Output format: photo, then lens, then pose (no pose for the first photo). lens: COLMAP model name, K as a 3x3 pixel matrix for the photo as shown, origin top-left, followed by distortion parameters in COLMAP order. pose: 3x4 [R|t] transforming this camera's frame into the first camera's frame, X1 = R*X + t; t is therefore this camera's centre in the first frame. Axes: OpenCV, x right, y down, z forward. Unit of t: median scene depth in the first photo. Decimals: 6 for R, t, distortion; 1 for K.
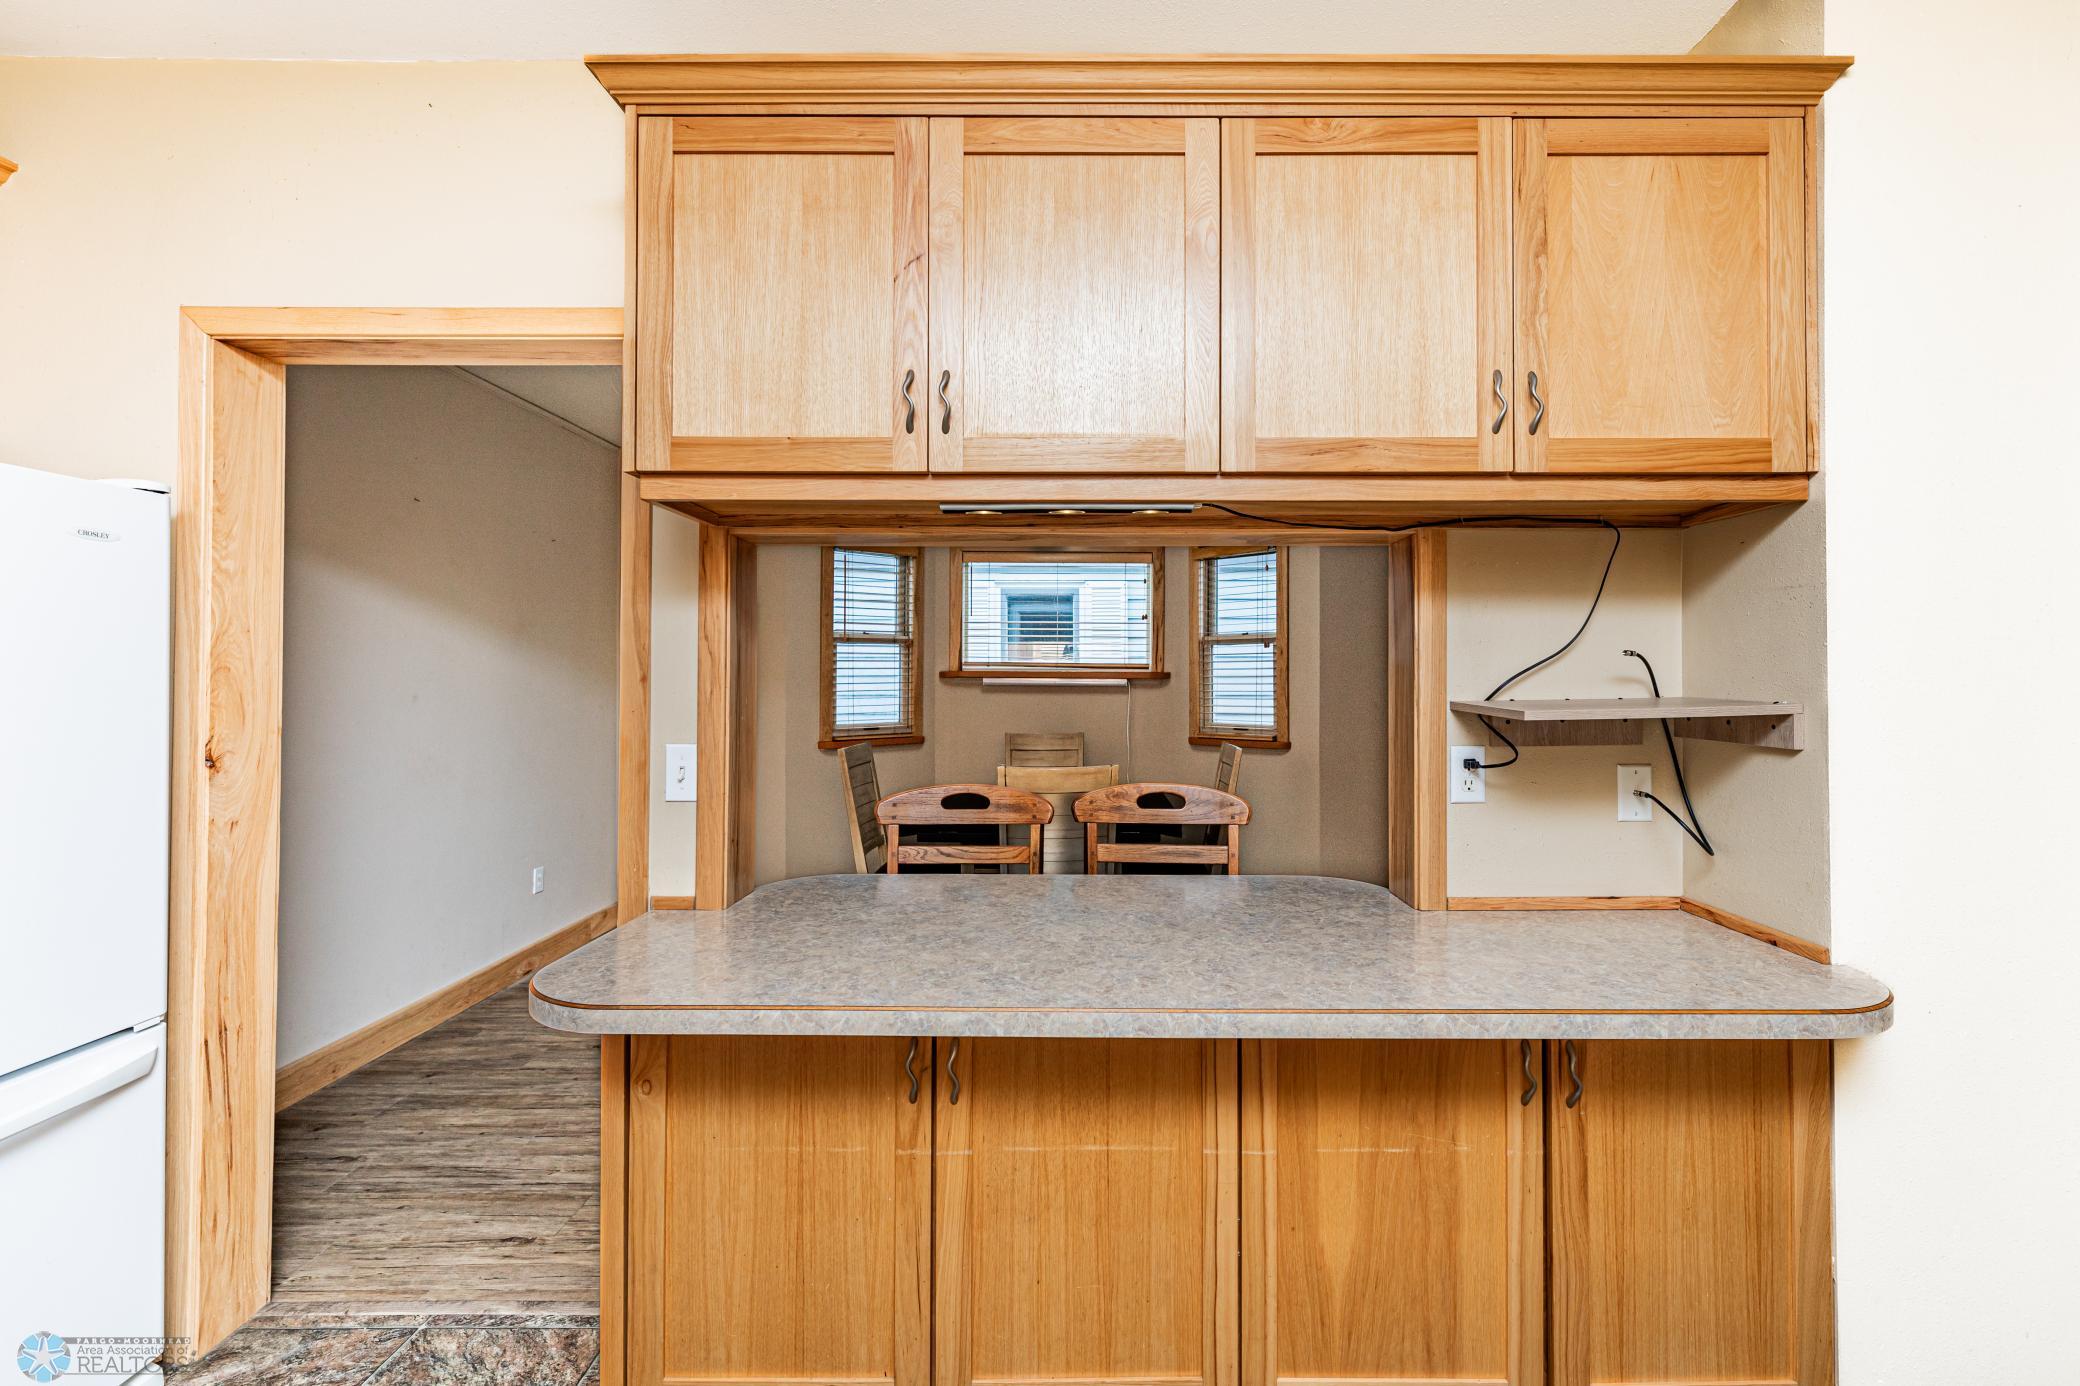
lens RADIAL K [[882.8, 0, 1042.6], [0, 882.8, 668.4], [0, 0, 1]] dist [-0.000254, -0.000014]
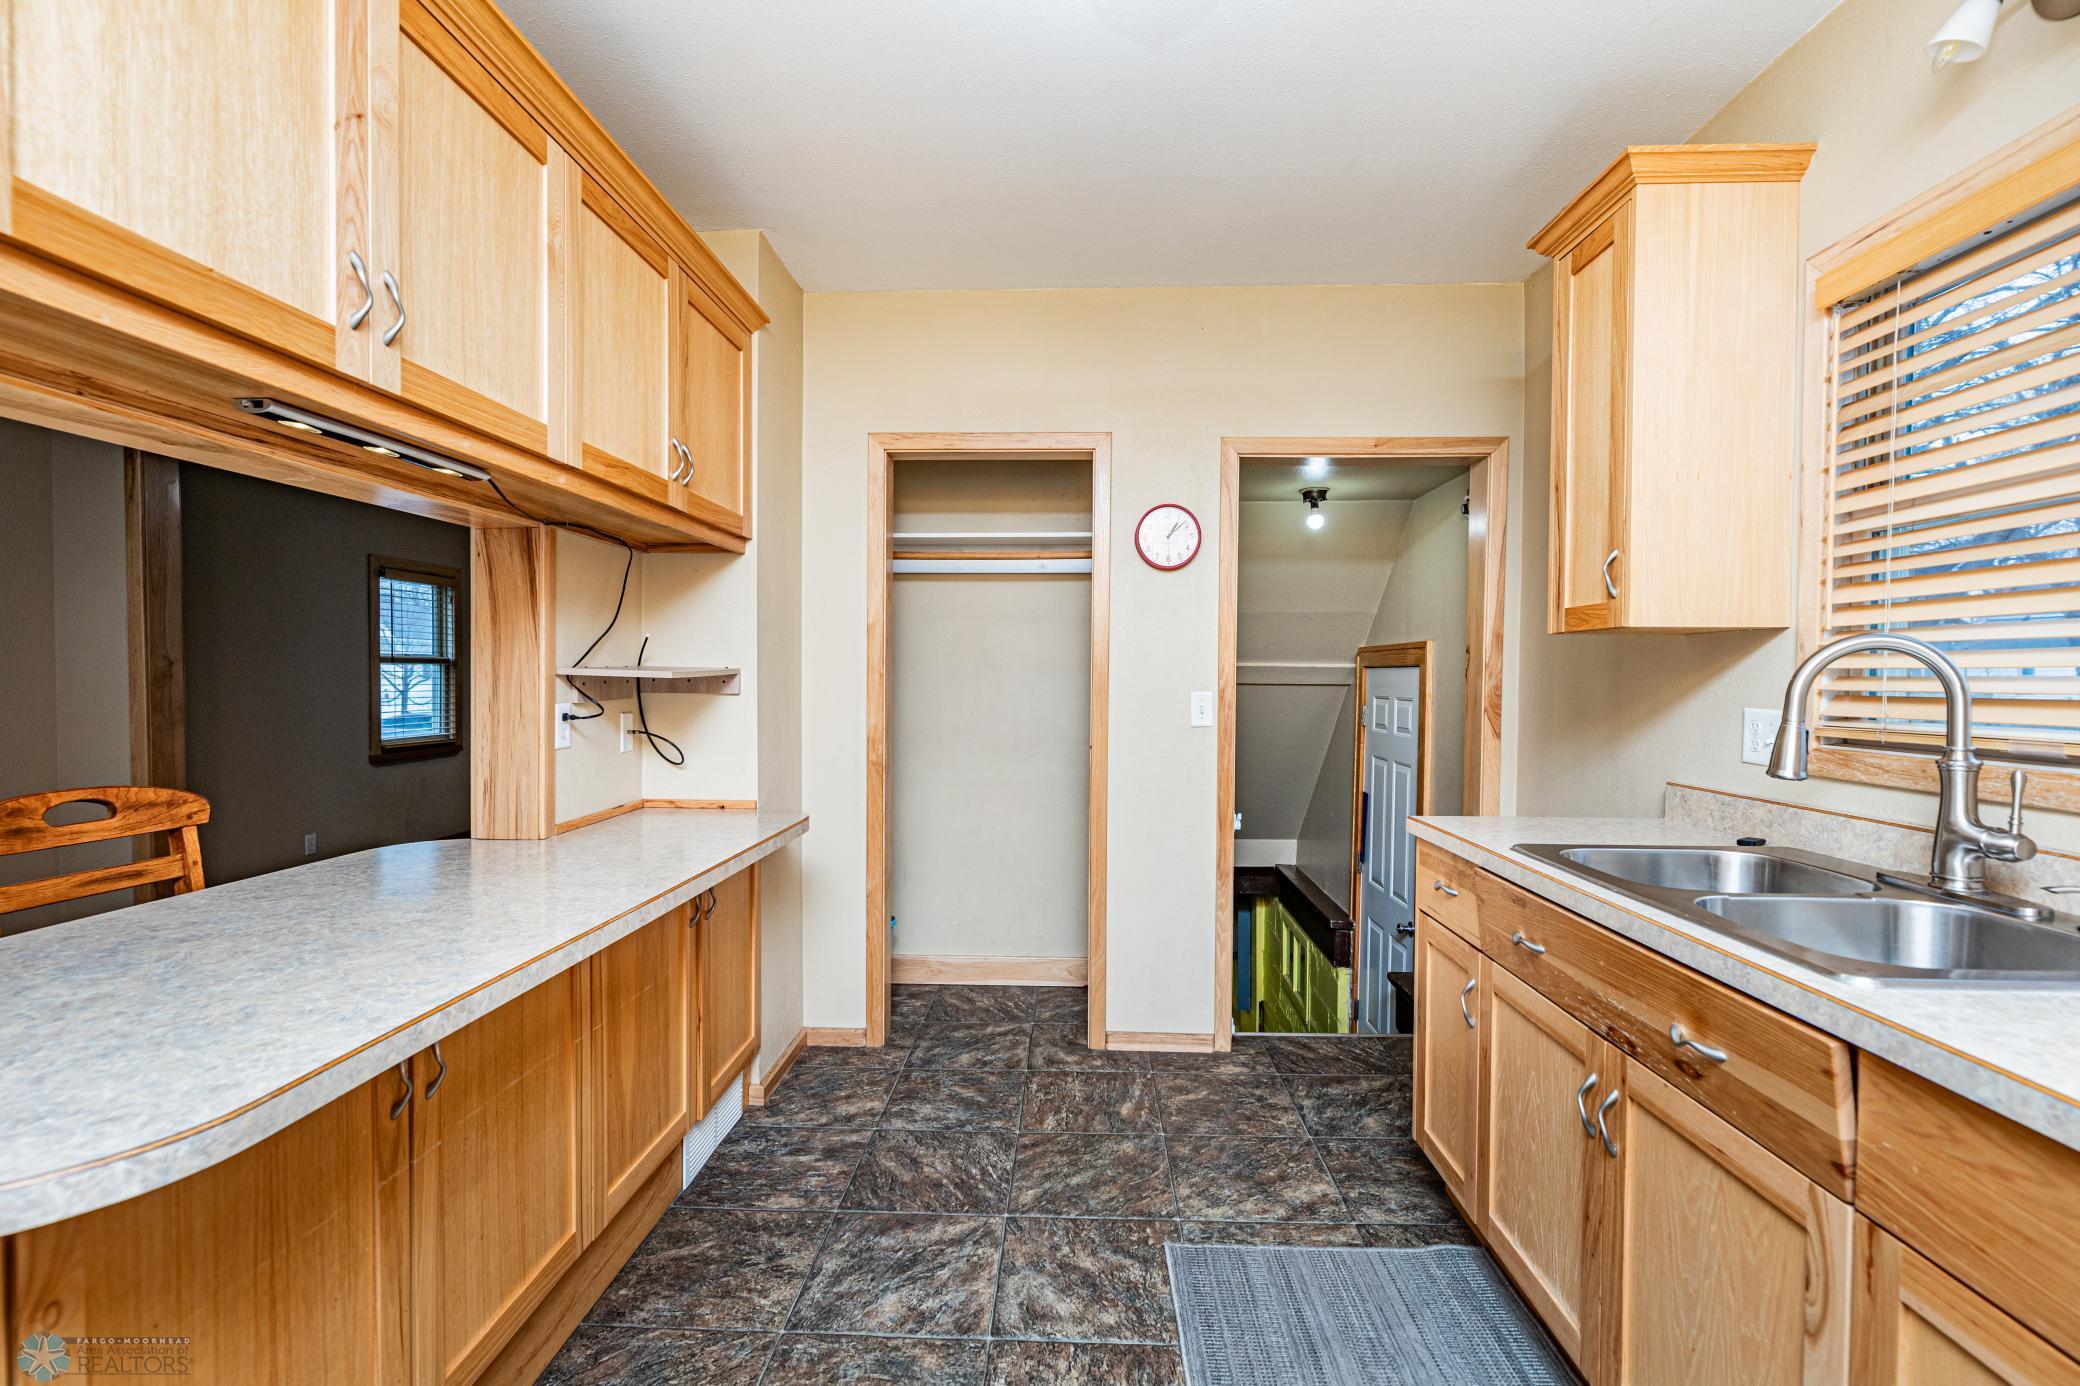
lens RADIAL K [[891.4, 0, 1040.0], [0, 891.4, 693.0], [0, 0, 1]] dist [0.000066, 0.000002]
pose [[0.039806, -0.023066, 0.998941, -0.777776], [-0.015403, 0.999601, 0.023695, 0.032636], [-0.999089, -0.016329, 0.039435, 0.265638]]
